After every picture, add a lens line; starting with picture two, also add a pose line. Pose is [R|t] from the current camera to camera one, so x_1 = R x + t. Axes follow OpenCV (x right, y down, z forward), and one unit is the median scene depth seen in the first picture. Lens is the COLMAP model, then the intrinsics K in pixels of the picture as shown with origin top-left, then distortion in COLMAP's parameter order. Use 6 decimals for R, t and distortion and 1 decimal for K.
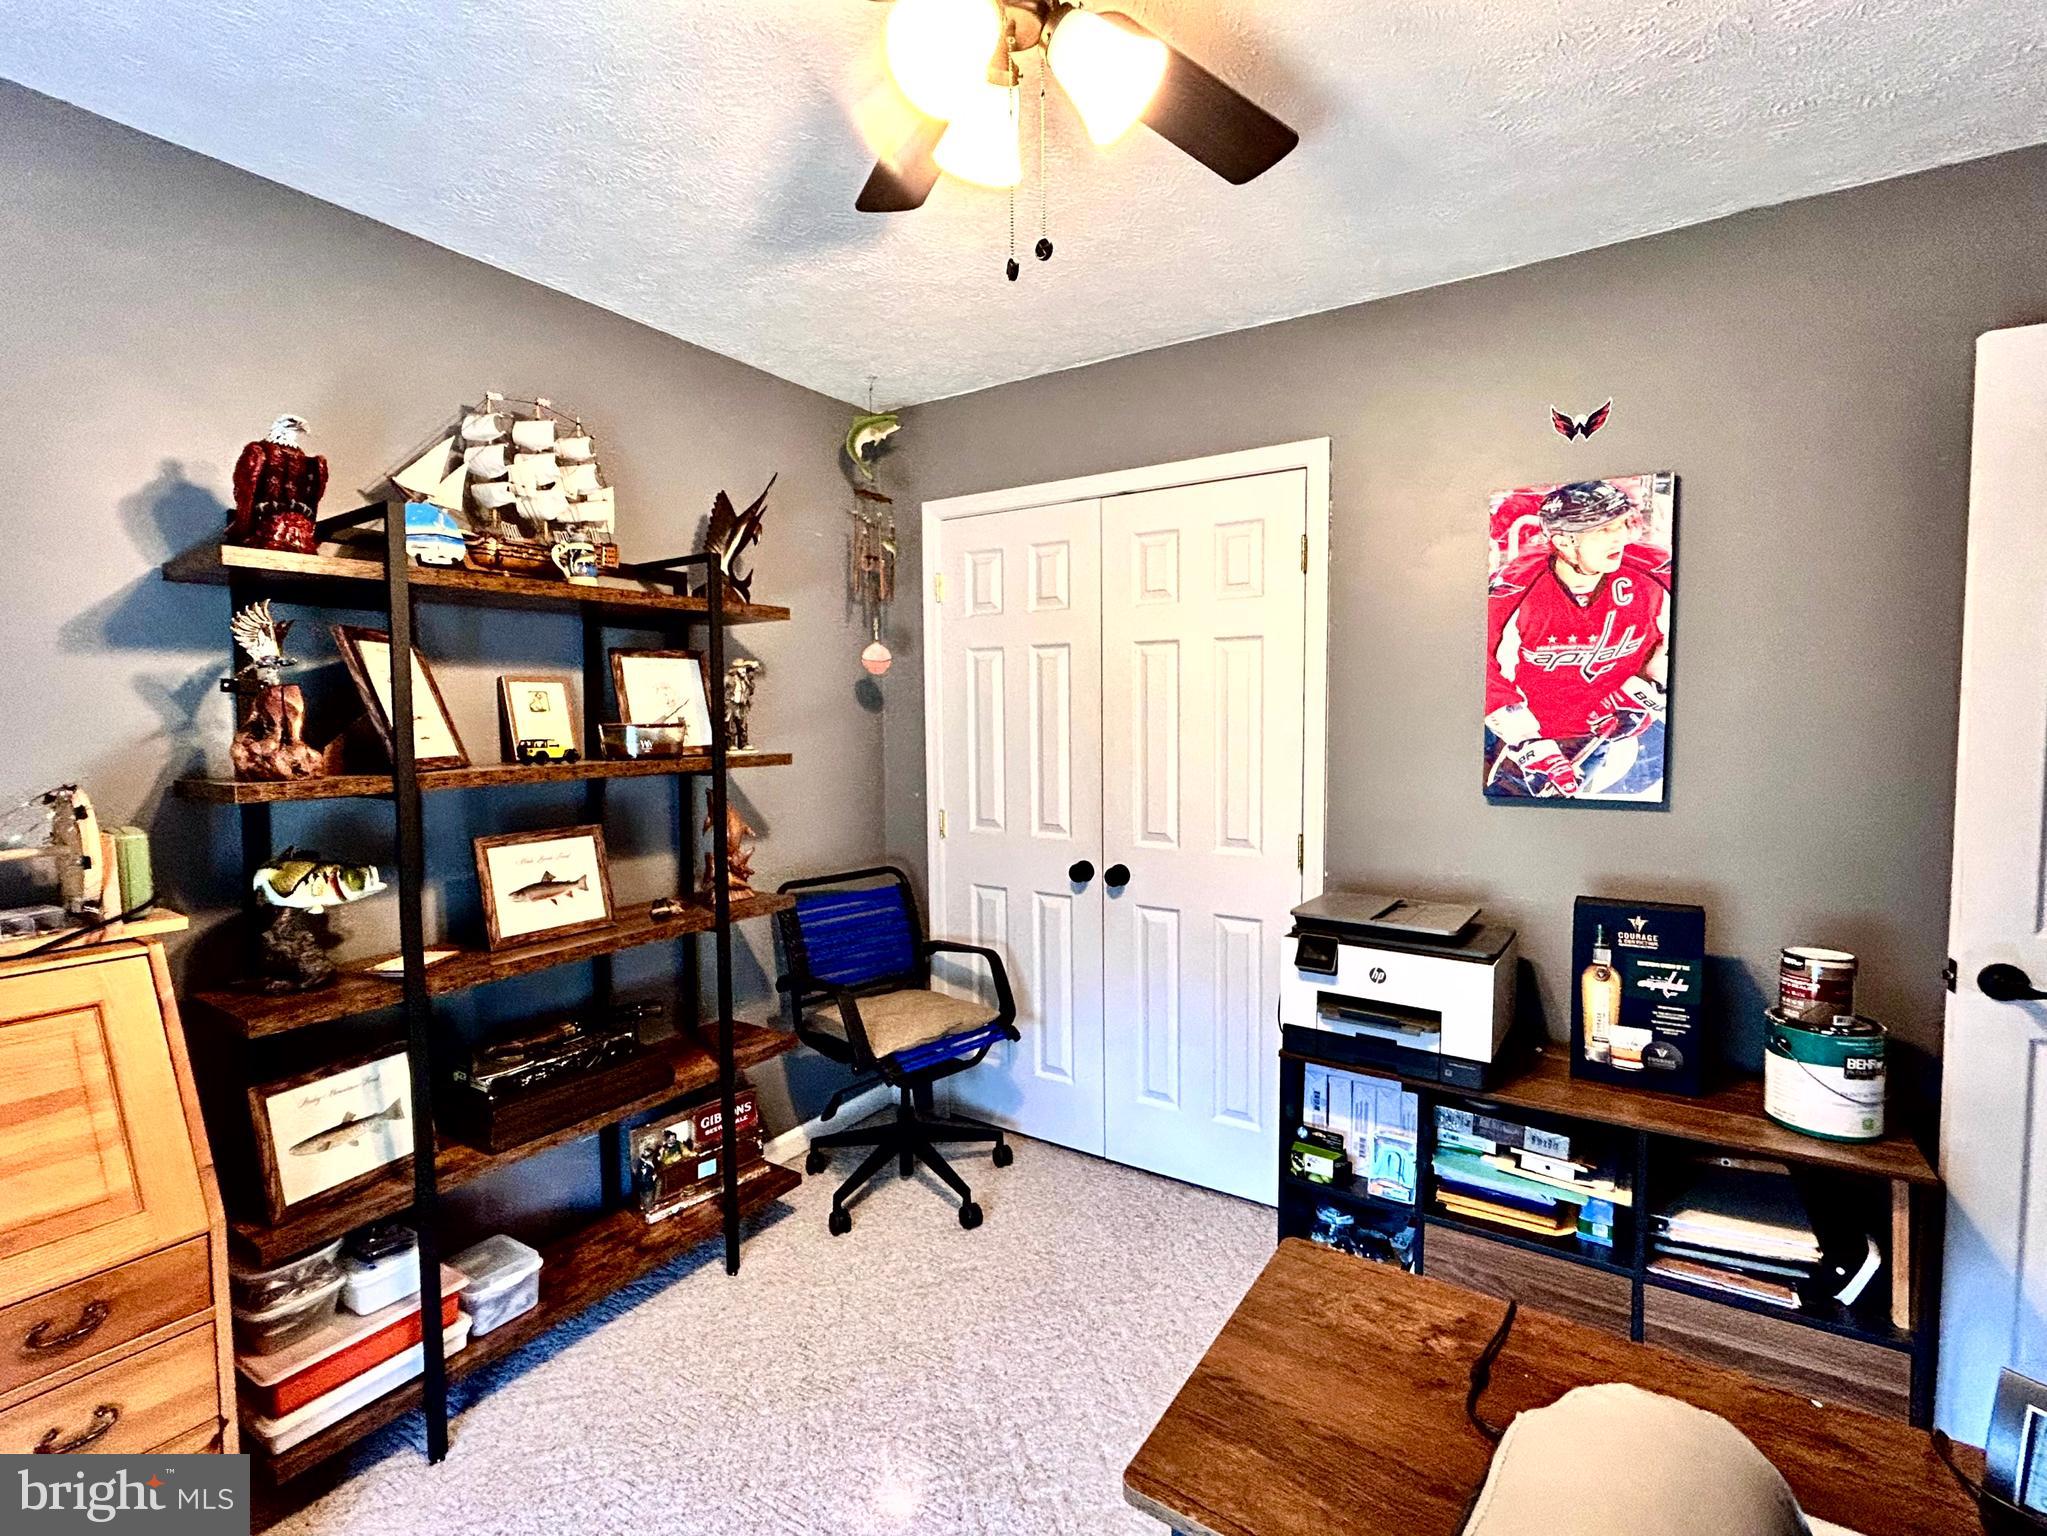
lens RADIAL K [[929.4, 0, 1023.5], [0, 929.4, 768.0], [0, 0, 1]] dist [-0.000684, 0.000096]
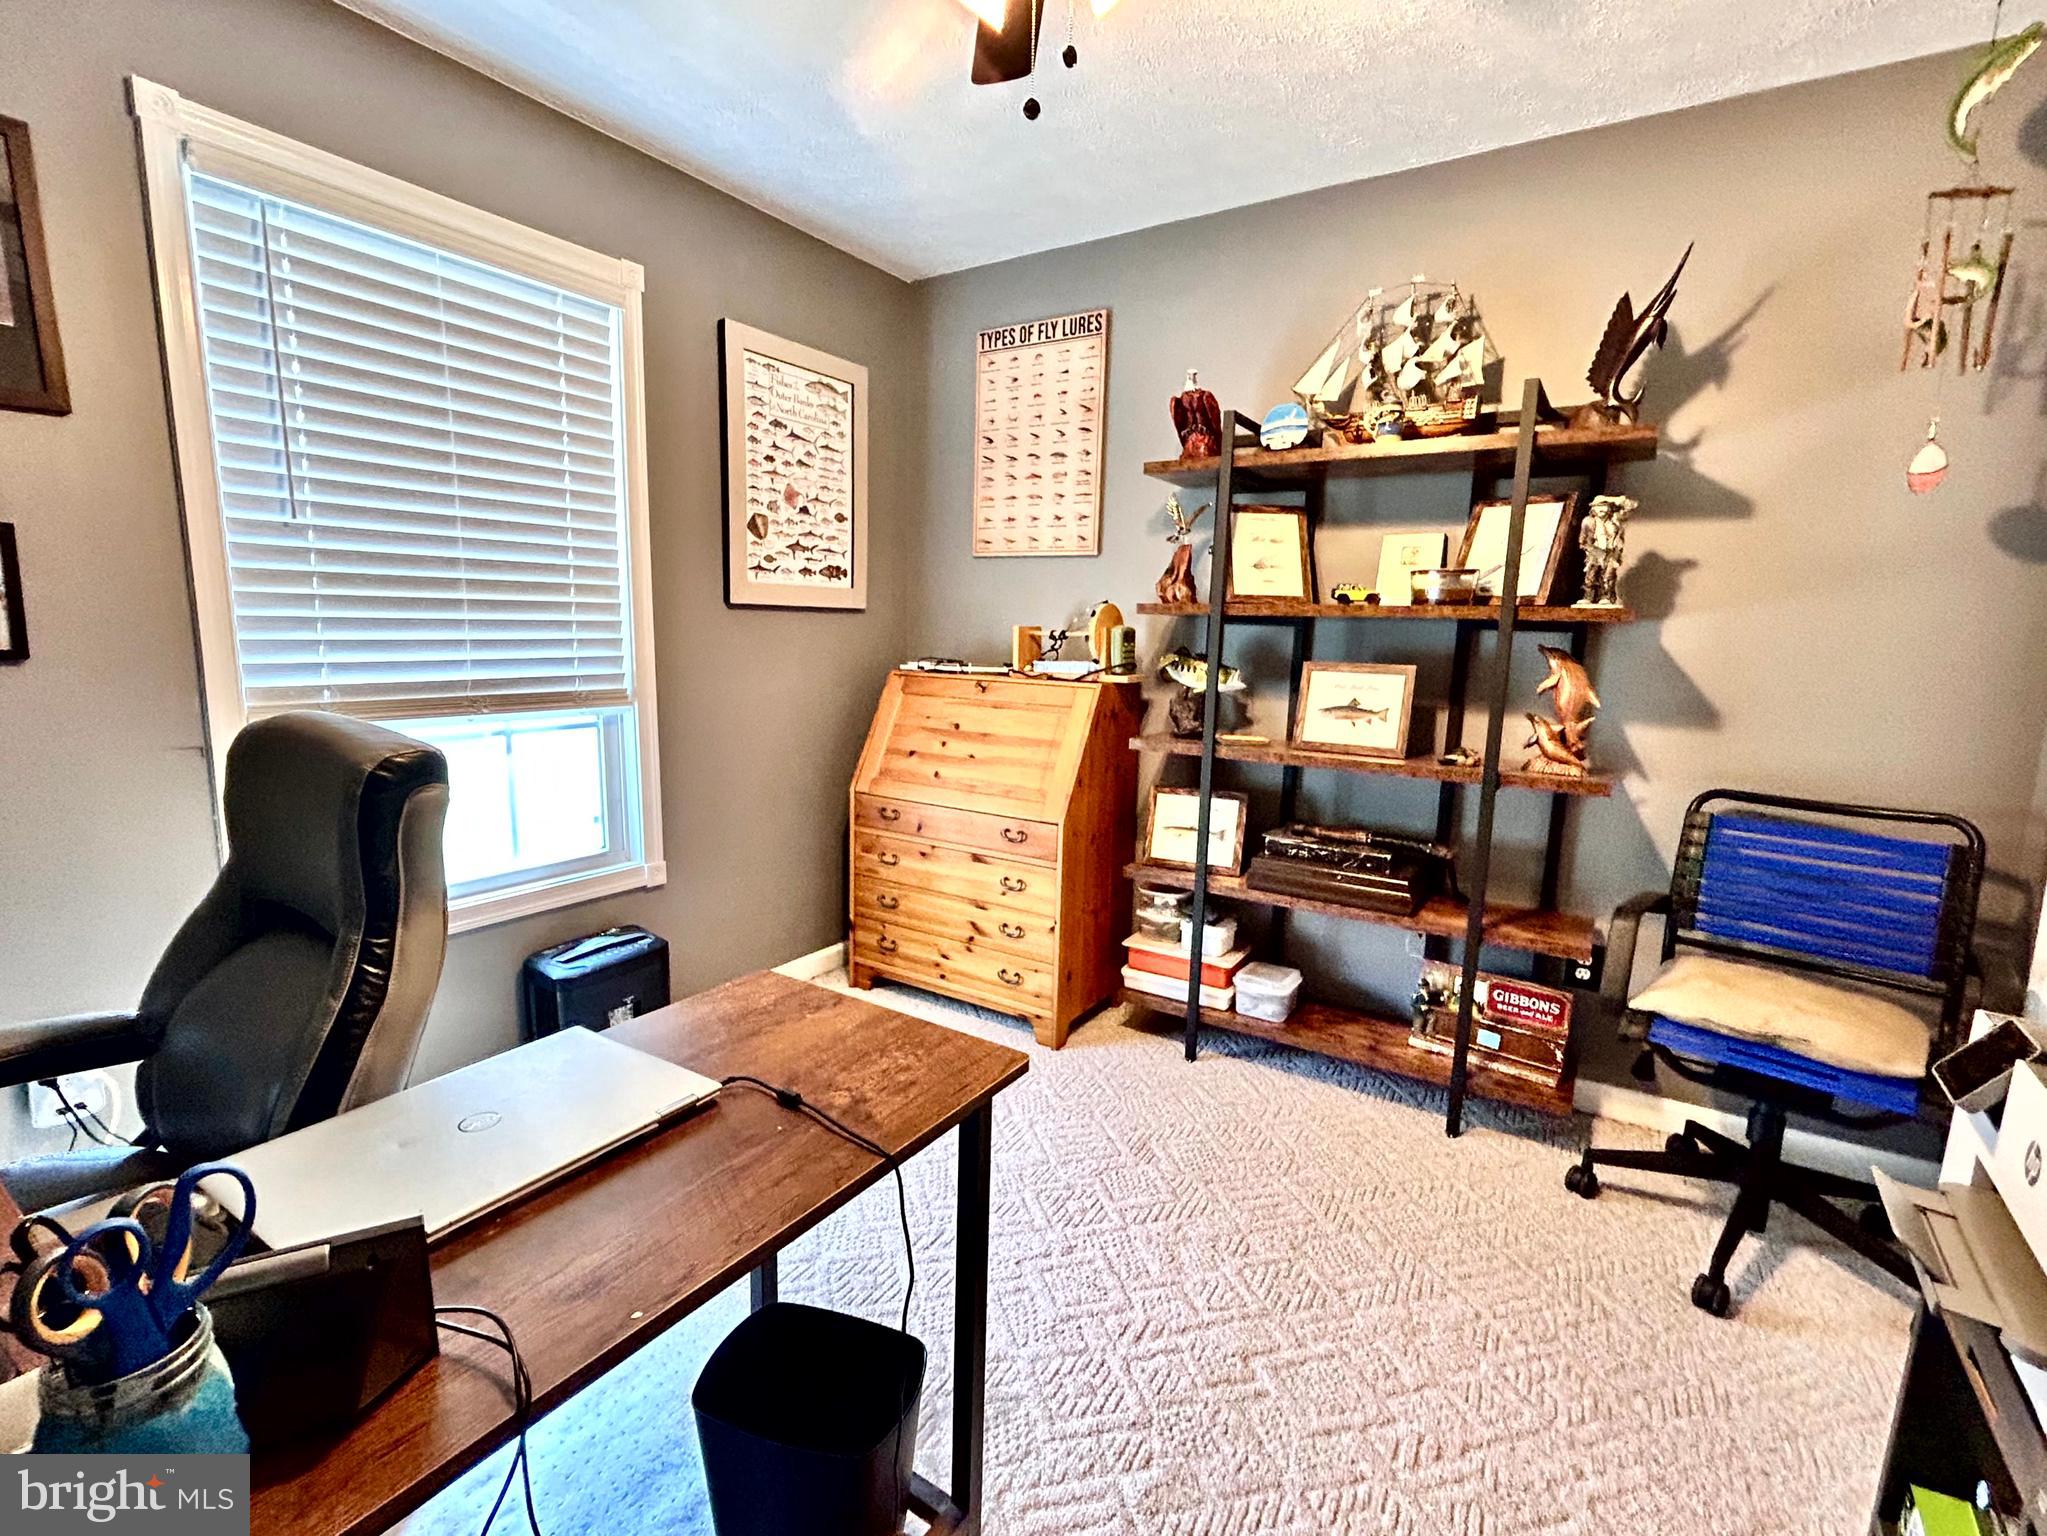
lens RADIAL K [[929.4, 0, 1023.5], [0, 929.4, 768.0], [0, 0, 1]] dist [-0.000684, 0.000096]
pose [[0.010686, 0.162500, -0.986651, 0.703684], [-0.085963, 0.983204, 0.161001, 0.046232], [0.996241, 0.083095, 0.024475, 0.580355]]
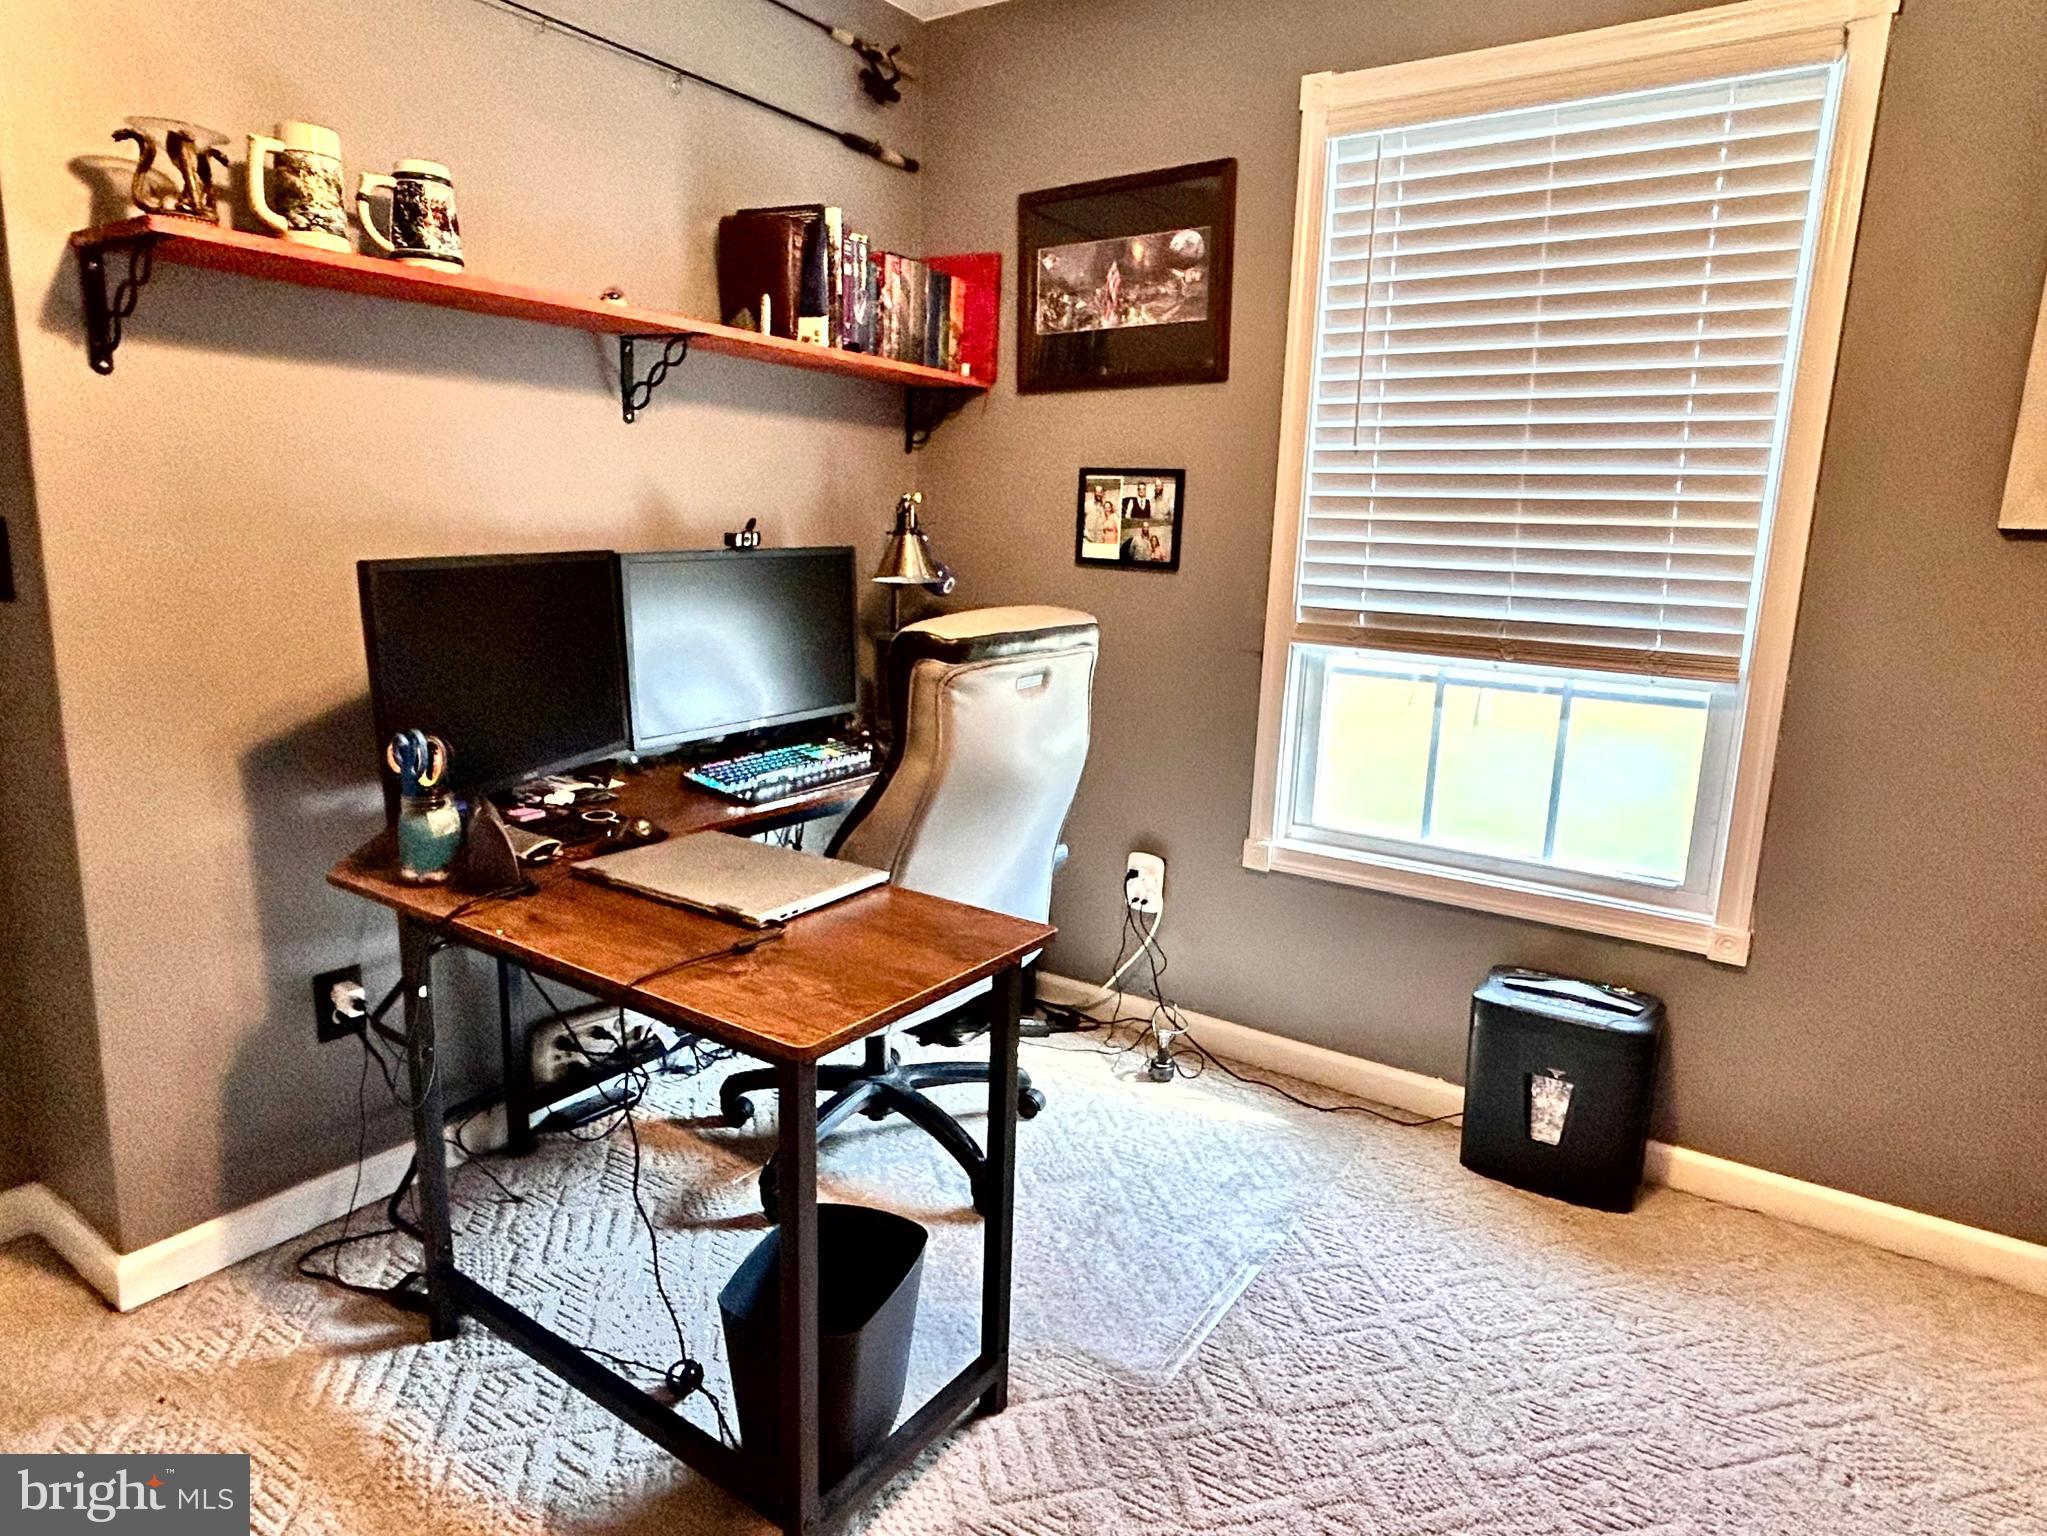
lens RADIAL K [[1217.4, 0, 1023.5], [0, 1217.4, 768.0], [0, 0, 1]] dist [-0.003122, 0.000110]
pose [[-0.999504, -0.026655, 0.016773, 0.057442], [-0.021308, 0.964545, 0.263055, 0.010963], [-0.023190, 0.262567, -0.964635, 1.161651]]
